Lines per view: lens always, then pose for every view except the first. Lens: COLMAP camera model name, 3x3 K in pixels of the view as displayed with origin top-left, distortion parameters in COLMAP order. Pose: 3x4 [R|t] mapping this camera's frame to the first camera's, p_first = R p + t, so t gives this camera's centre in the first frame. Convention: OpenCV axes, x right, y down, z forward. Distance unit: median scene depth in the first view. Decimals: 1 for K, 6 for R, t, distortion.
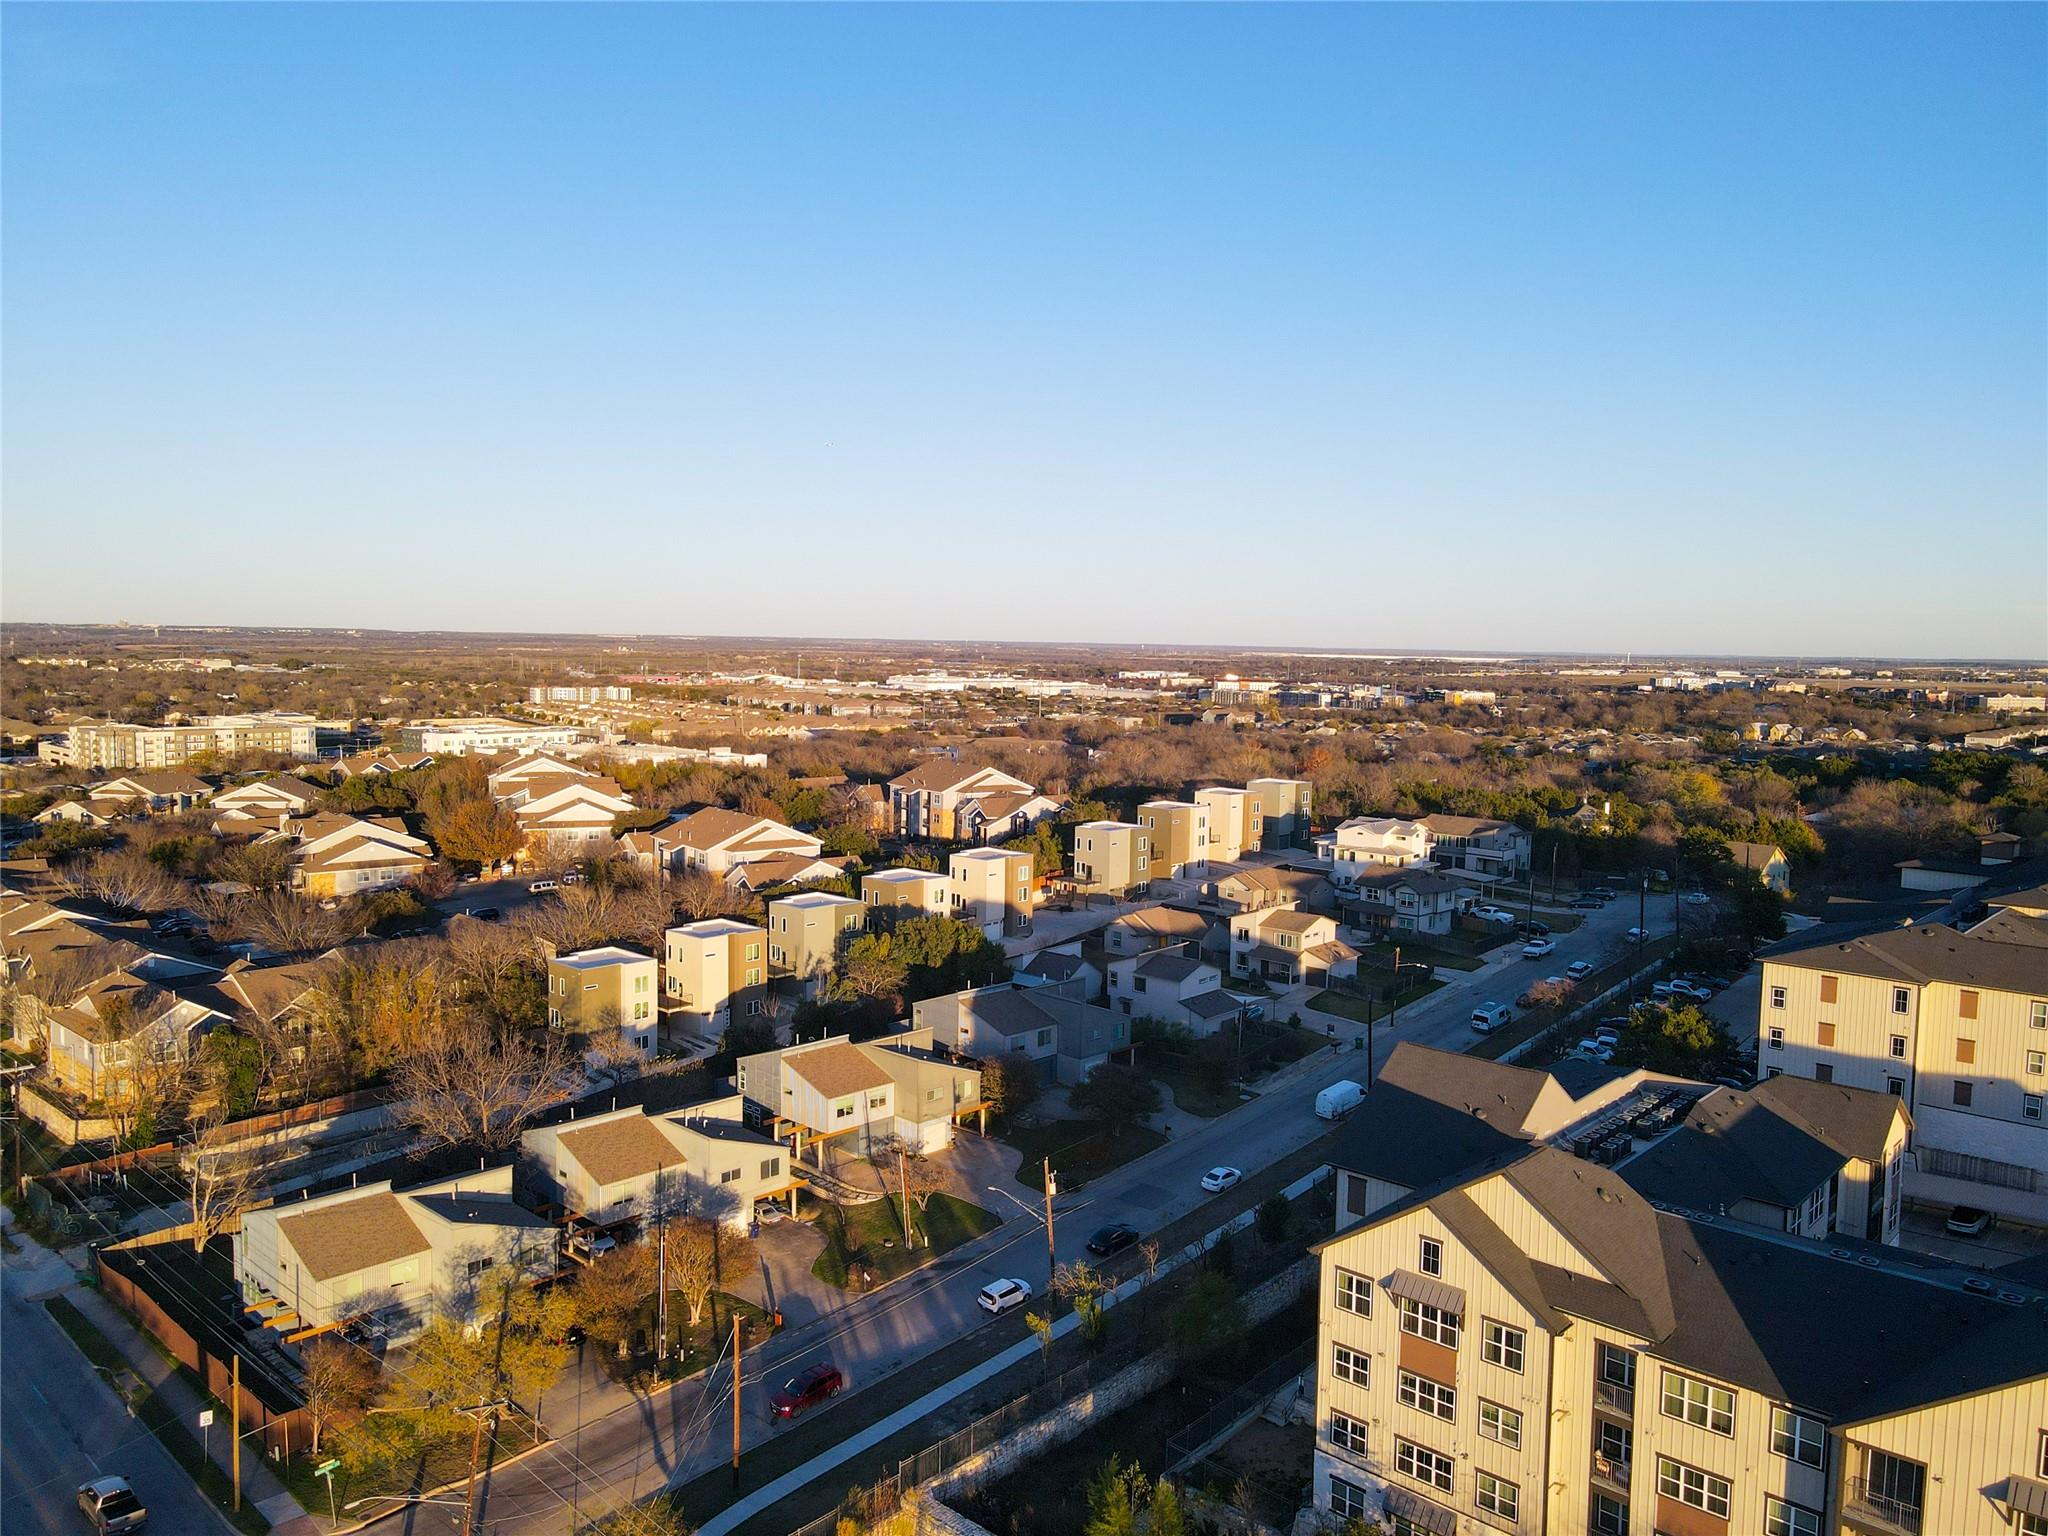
lens RADIAL K [[1496.1, 0, 1031.3], [0, 1496.1, 771.1], [0, 0, 1]] dist [0.001825, 0.037246]
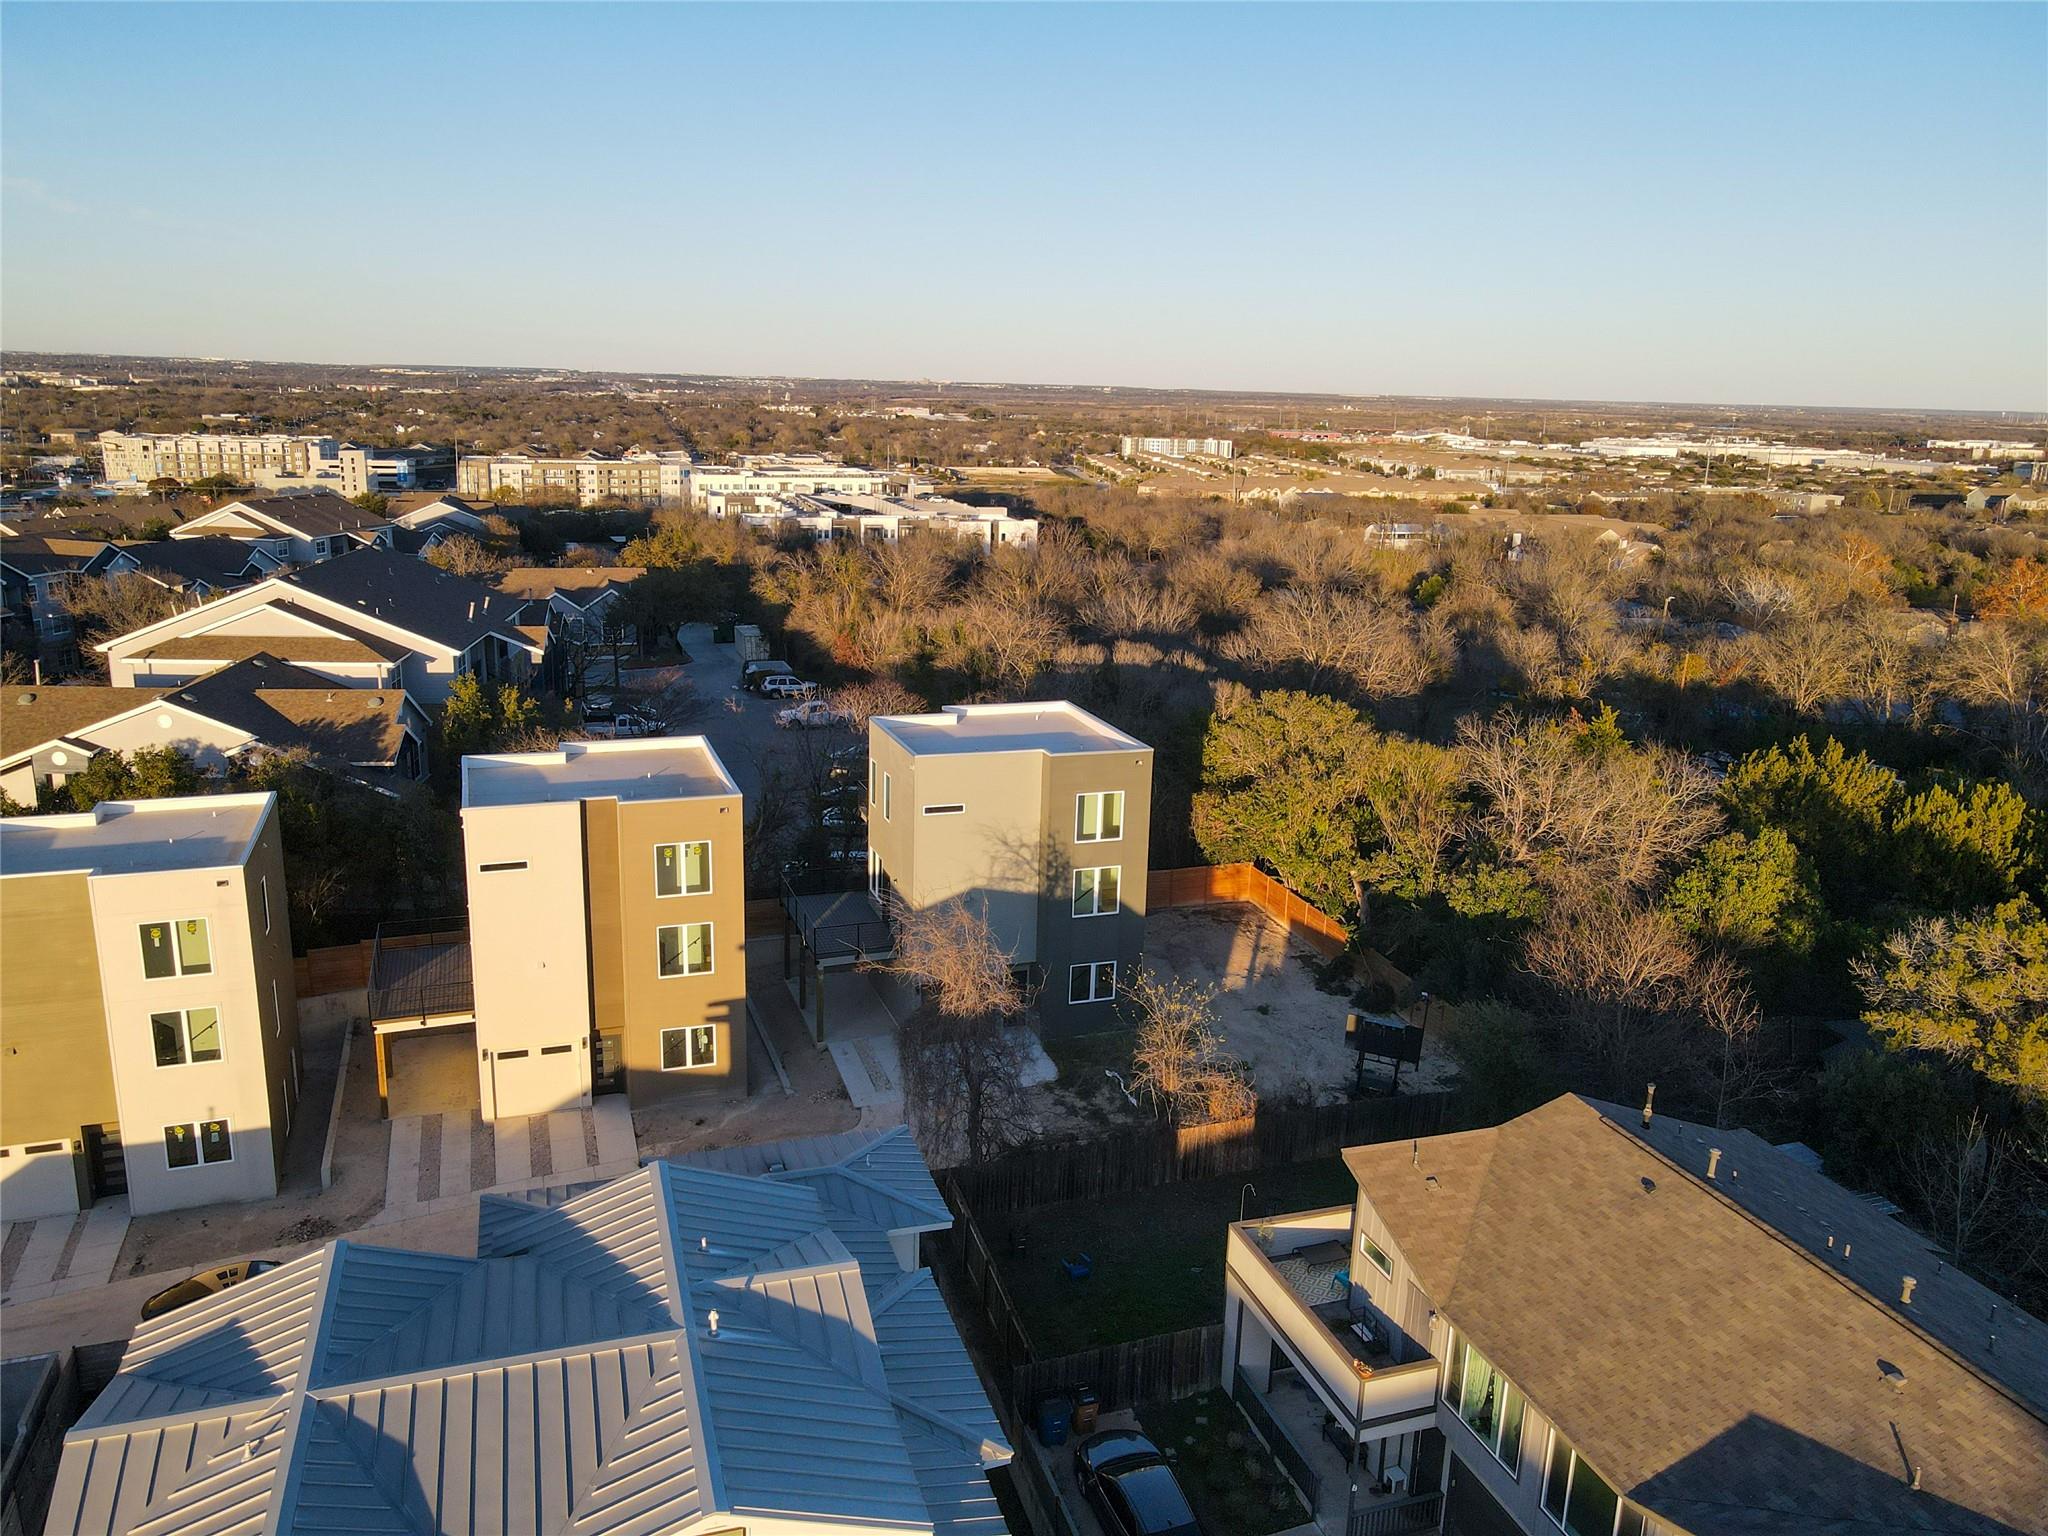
lens RADIAL K [[1496.1, 0, 1022.1], [0, 1496.1, 767.5], [0, 0, 1]] dist [0.001825, 0.037246]
pose [[0.879936, 0.124378, -0.458523, 0.048549], [-0.053481, 0.984920, 0.164534, -0.004530], [0.472073, -0.120257, 0.873319, 0.143131]]
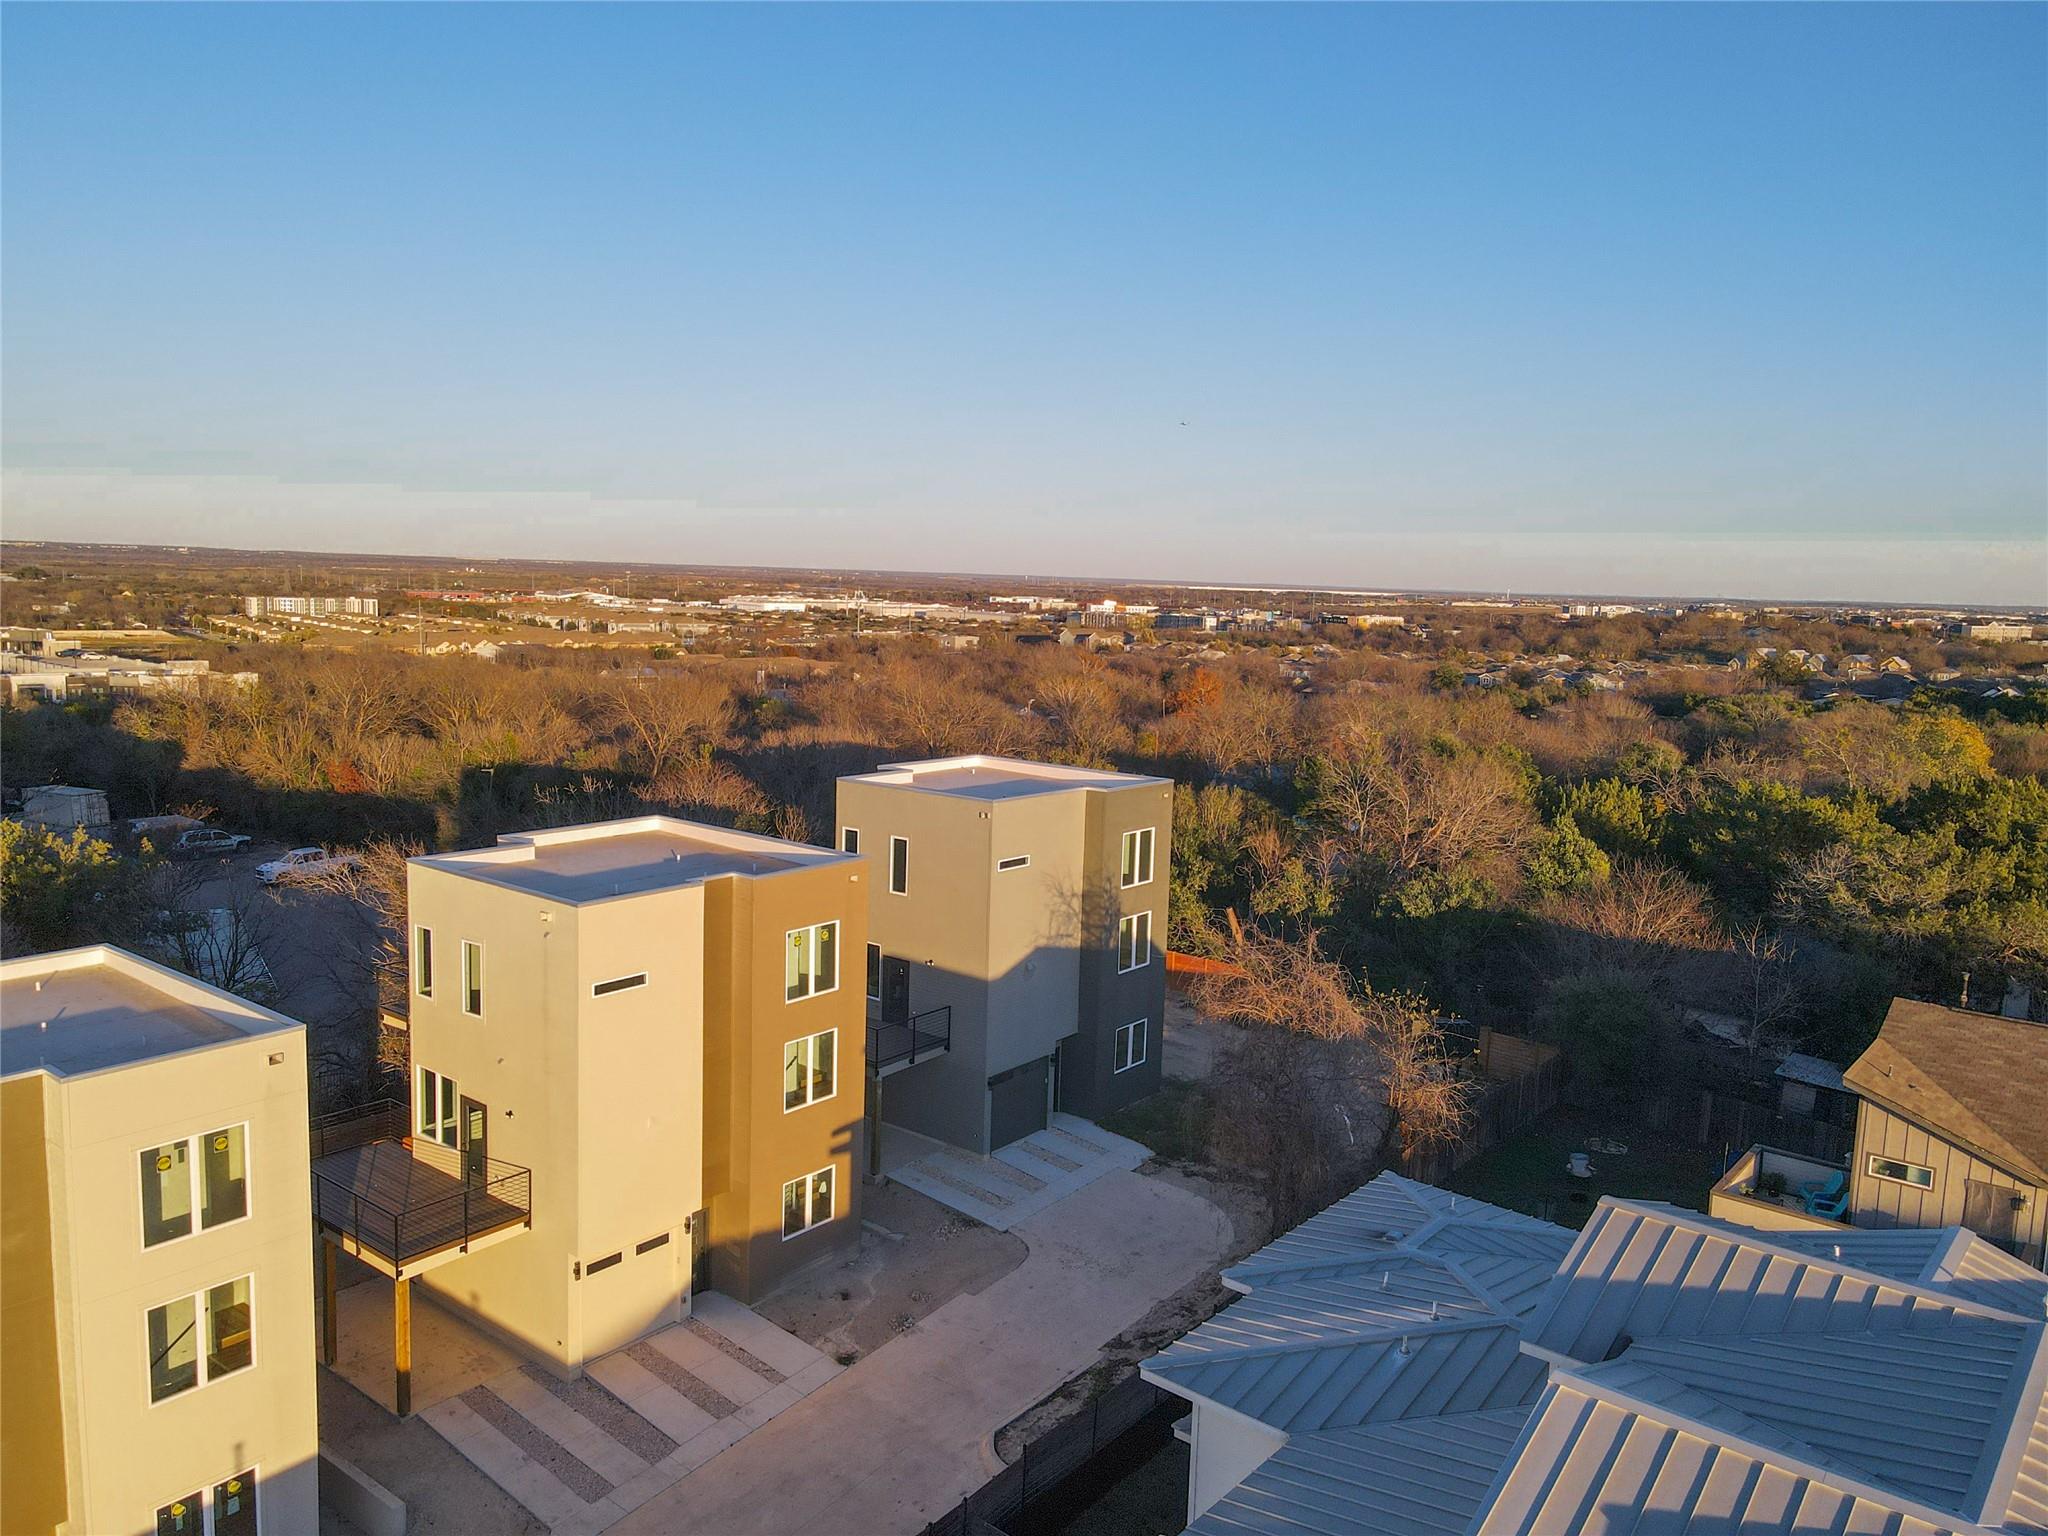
lens RADIAL K [[1496.1, 0, 1014.6], [0, 1496.1, 762.6], [0, 0, 1]] dist [0.001825, 0.037246]
pose [[0.997842, 0.003925, 0.065537, 0.027392], [-0.006518, 0.999202, 0.039399, -0.000565], [-0.065330, -0.039741, 0.997072, 0.142815]]
